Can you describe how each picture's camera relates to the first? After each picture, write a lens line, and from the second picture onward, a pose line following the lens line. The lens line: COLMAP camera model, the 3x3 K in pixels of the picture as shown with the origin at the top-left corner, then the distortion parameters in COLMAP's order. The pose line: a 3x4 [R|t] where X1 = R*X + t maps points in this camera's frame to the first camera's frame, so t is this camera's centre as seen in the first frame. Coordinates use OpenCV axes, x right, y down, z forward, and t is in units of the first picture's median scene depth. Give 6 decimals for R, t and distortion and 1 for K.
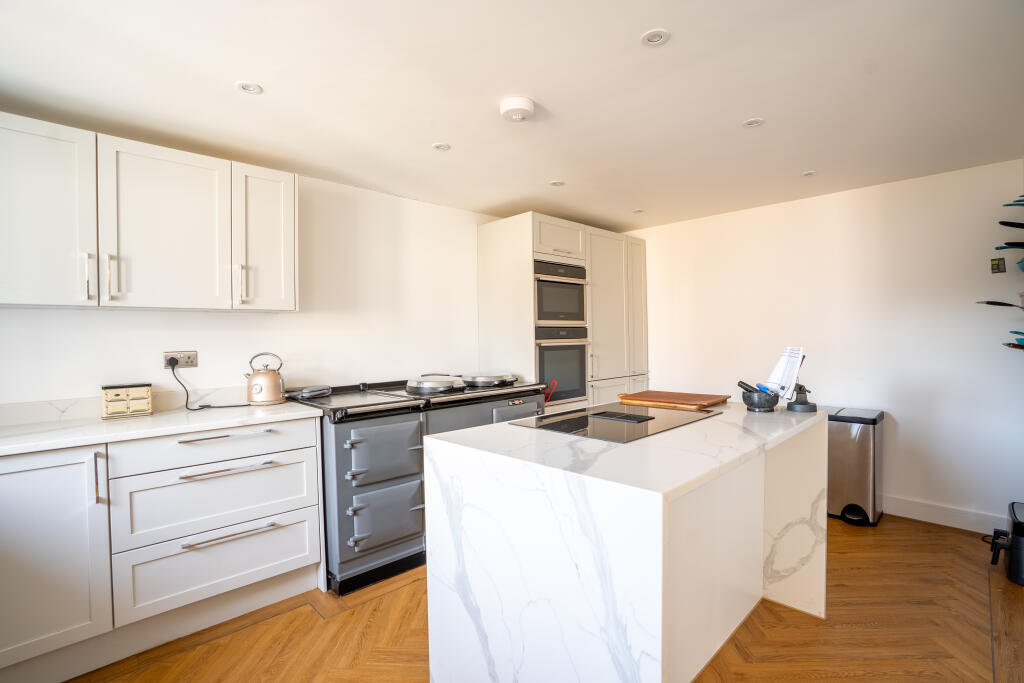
lens RADIAL K [[489.6, 0, 500.9], [0, 489.6, 340.6], [0, 0, 1]] dist [-0.066042, 0.025909]
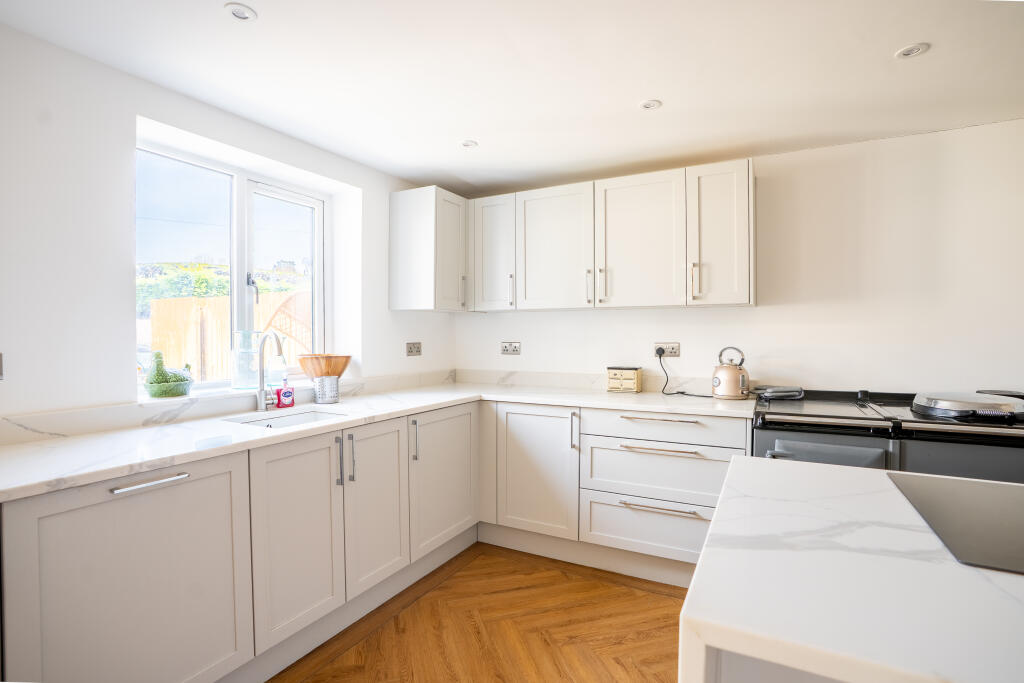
lens RADIAL K [[489.6, 0, 500.9], [0, 489.6, 340.6], [0, 0, 1]] dist [-0.066042, 0.025909]
pose [[0.295307, 0.028174, -0.954987, 0.372052], [-0.010789, 0.999600, 0.026154, -0.010152], [0.955341, 0.002580, 0.295493, 0.289847]]
